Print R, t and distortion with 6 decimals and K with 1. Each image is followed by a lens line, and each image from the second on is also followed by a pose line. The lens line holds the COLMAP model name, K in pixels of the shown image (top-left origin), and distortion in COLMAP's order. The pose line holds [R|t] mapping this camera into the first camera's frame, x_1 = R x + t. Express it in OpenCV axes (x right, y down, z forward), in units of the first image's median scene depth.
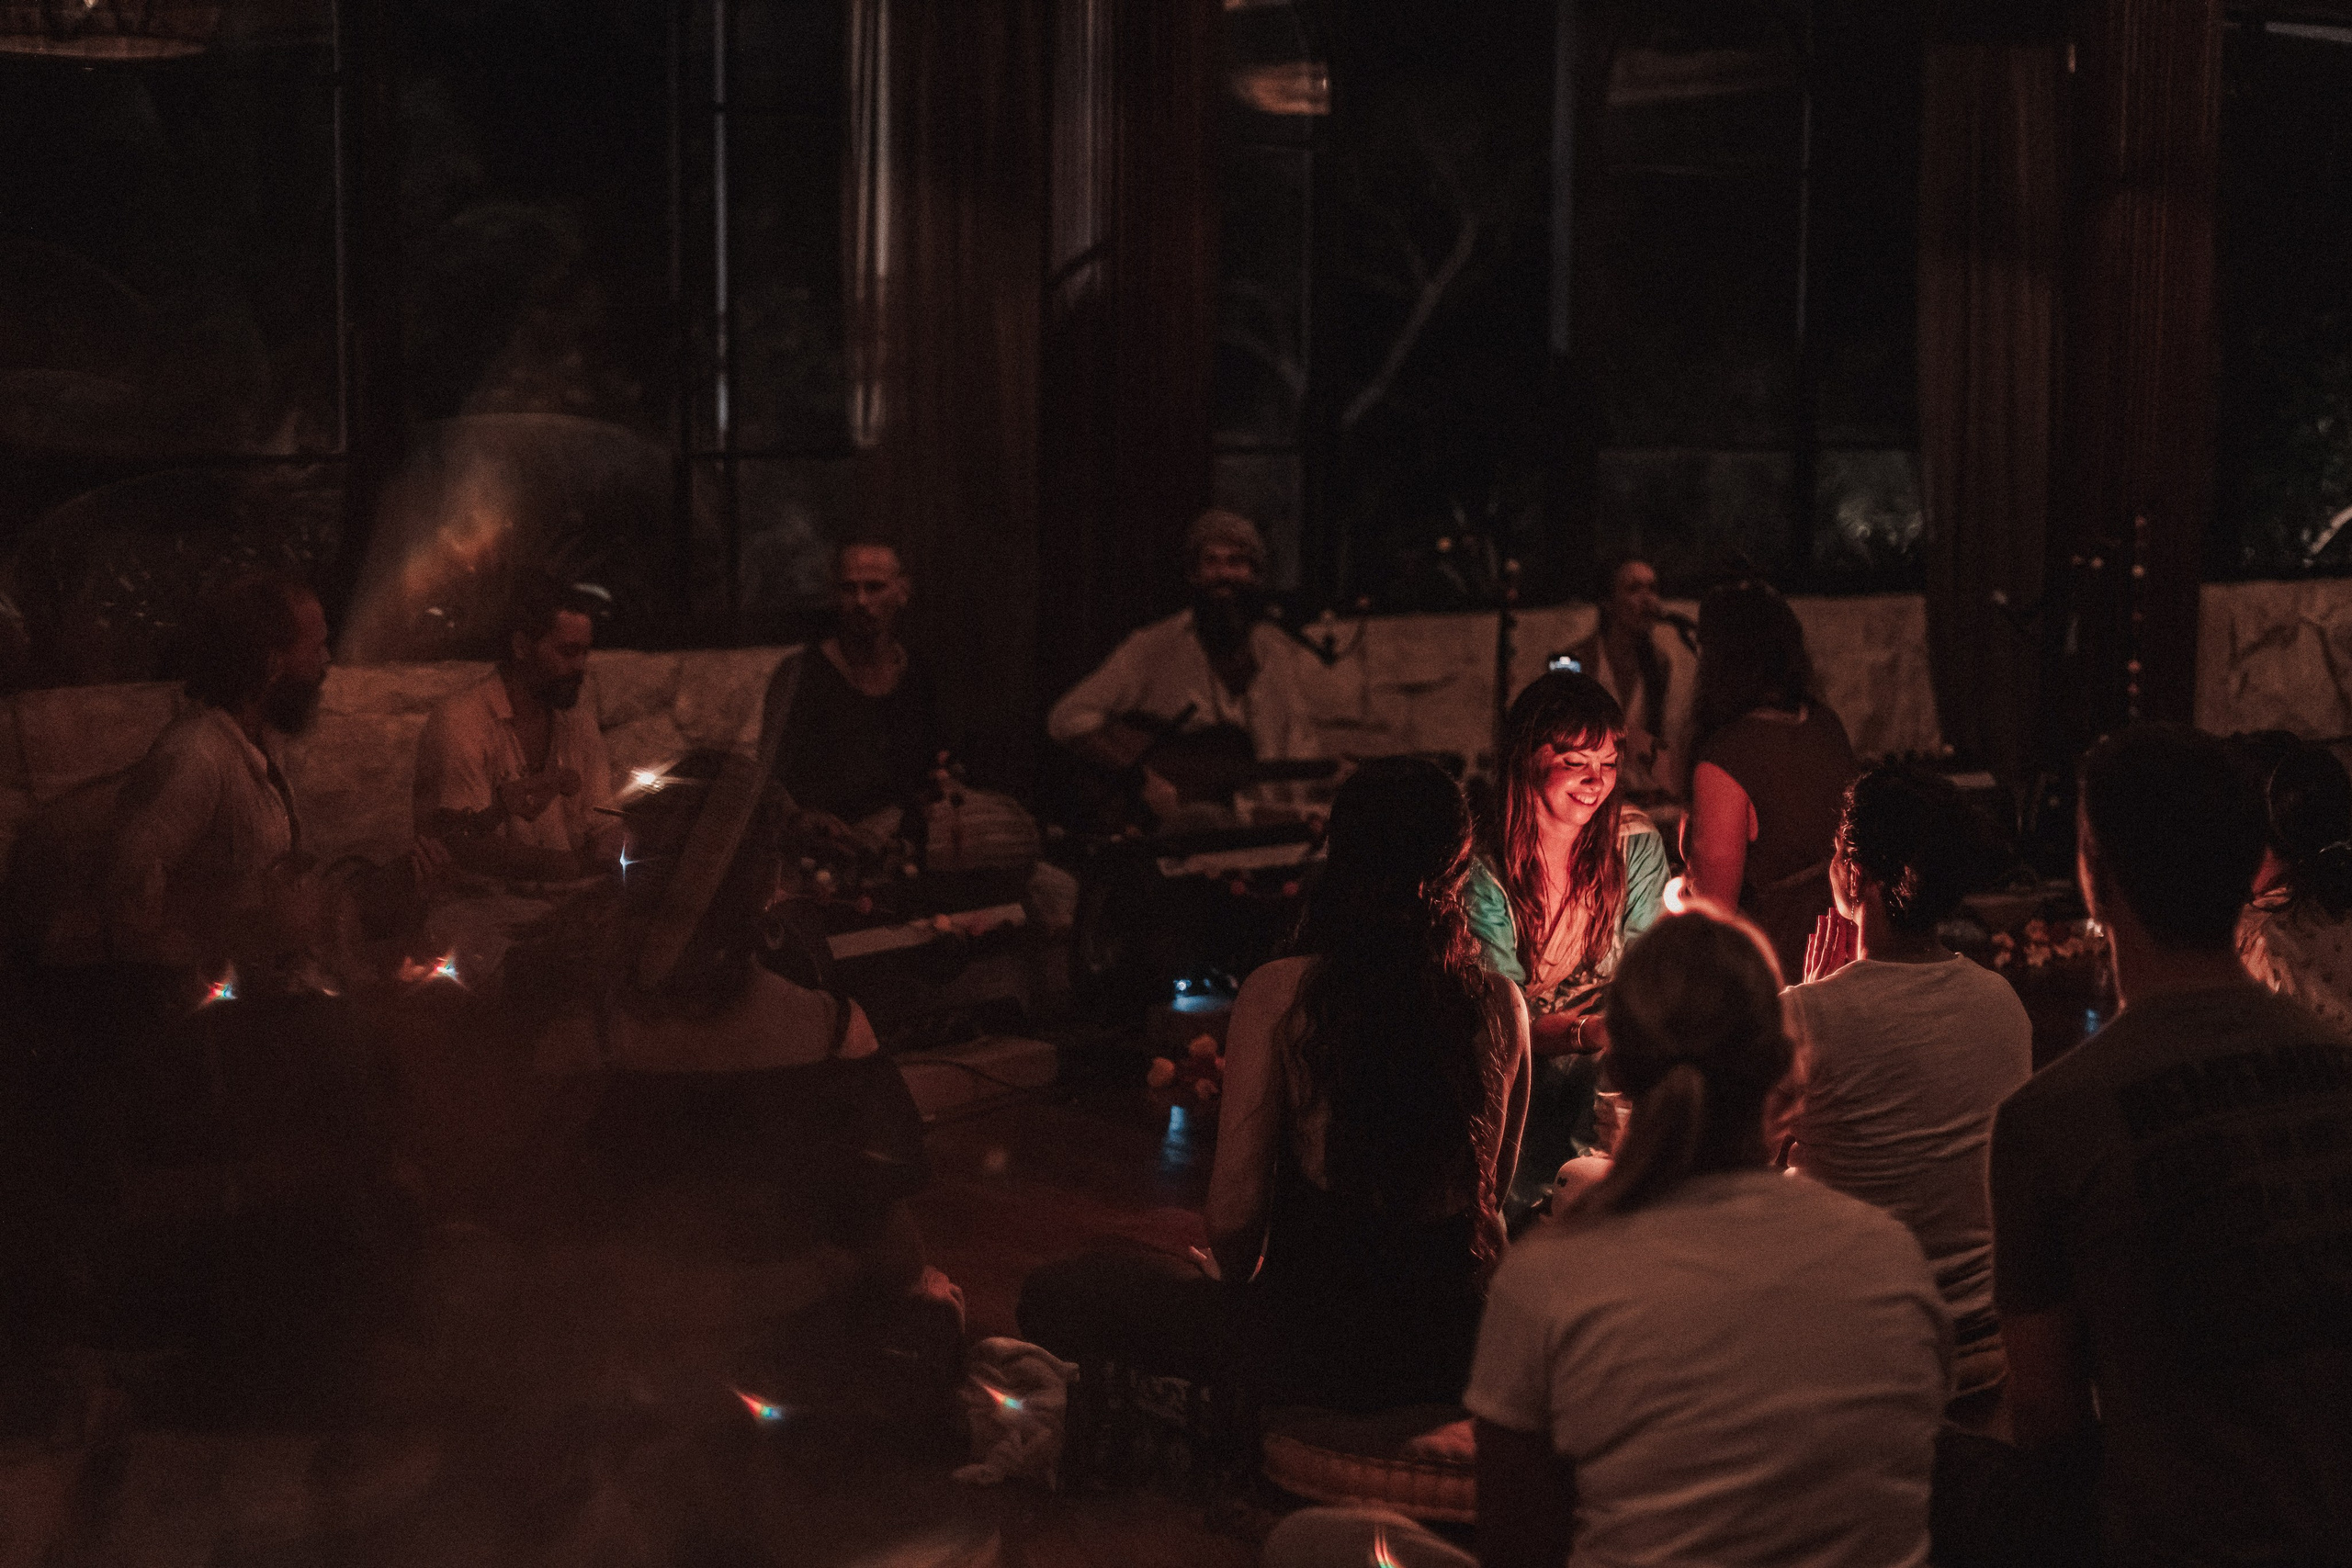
lens RADIAL K [[3253.9, 0, 1188.7], [0, 3253.9, 792.9], [0, 0, 1]] dist [0.005324, 0.000000]
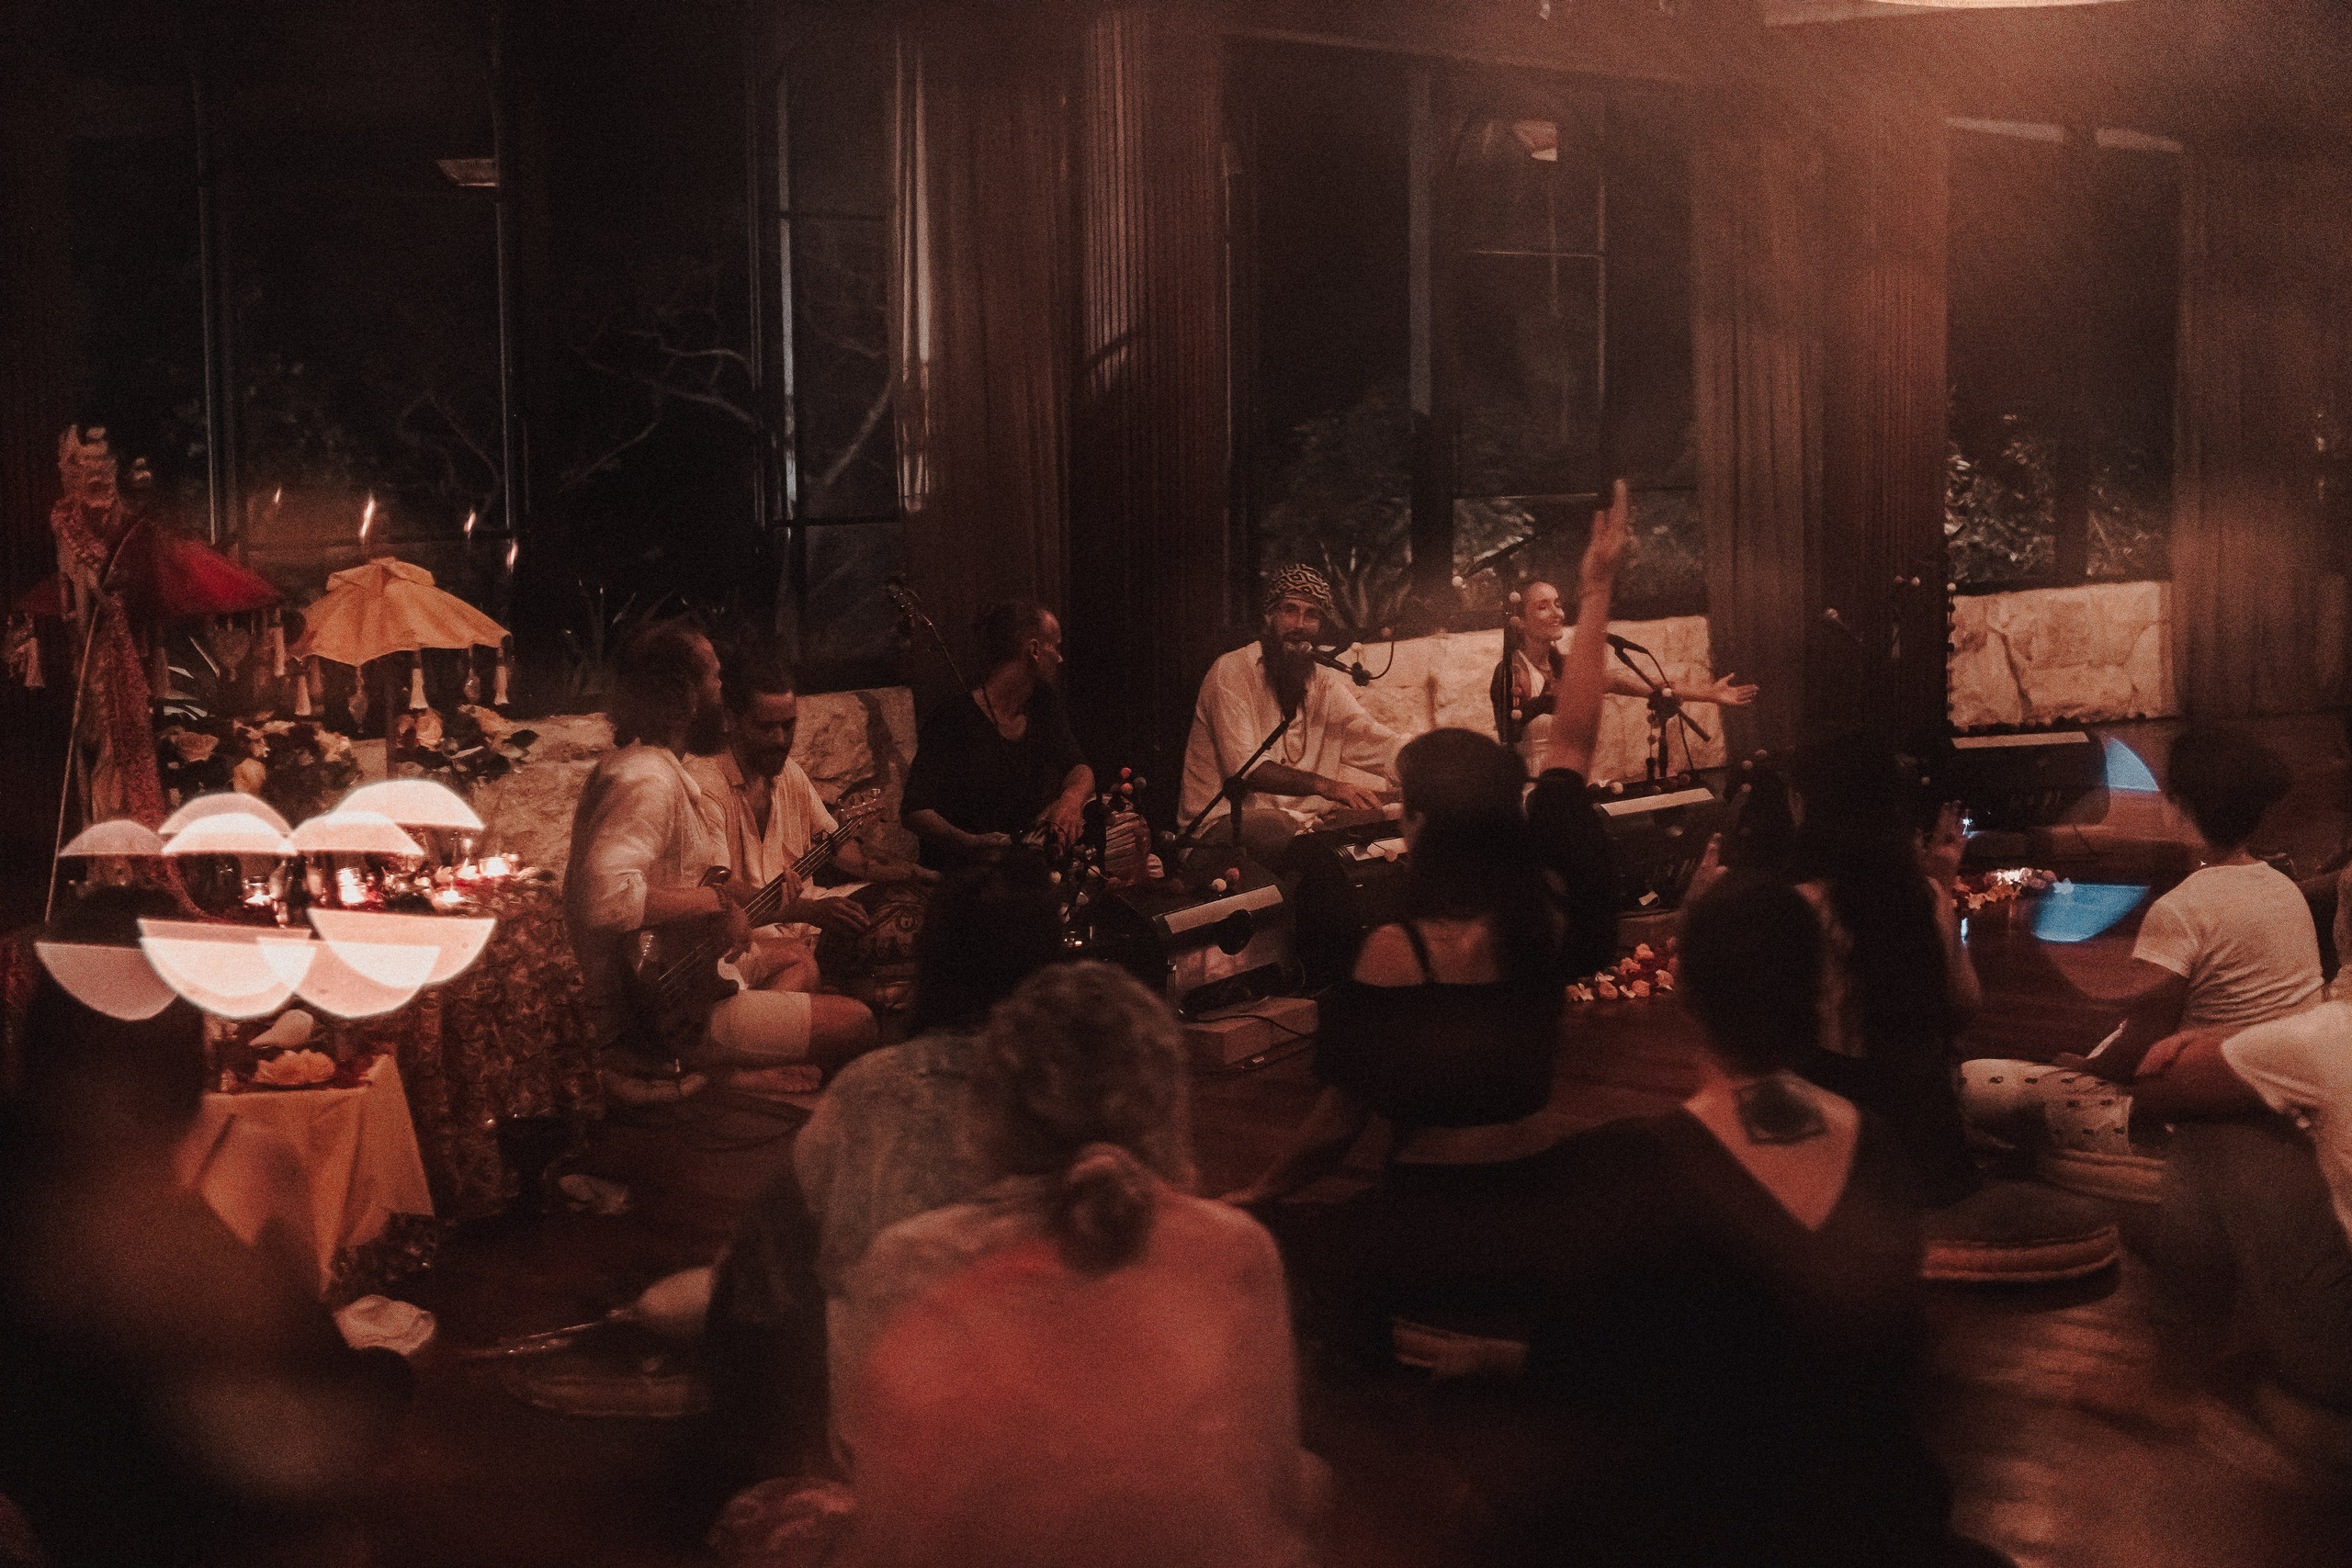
lens RADIAL K [[3253.9, 0, 1184.3], [0, 3253.9, 783.1], [0, 0, 1]] dist [0.005324, 0.000000]
pose [[0.982105, -0.044014, 0.183118, -0.220881], [0.047805, 0.998723, -0.016336, 0.010539], [-0.182165, 0.024798, 0.982955, -0.123817]]
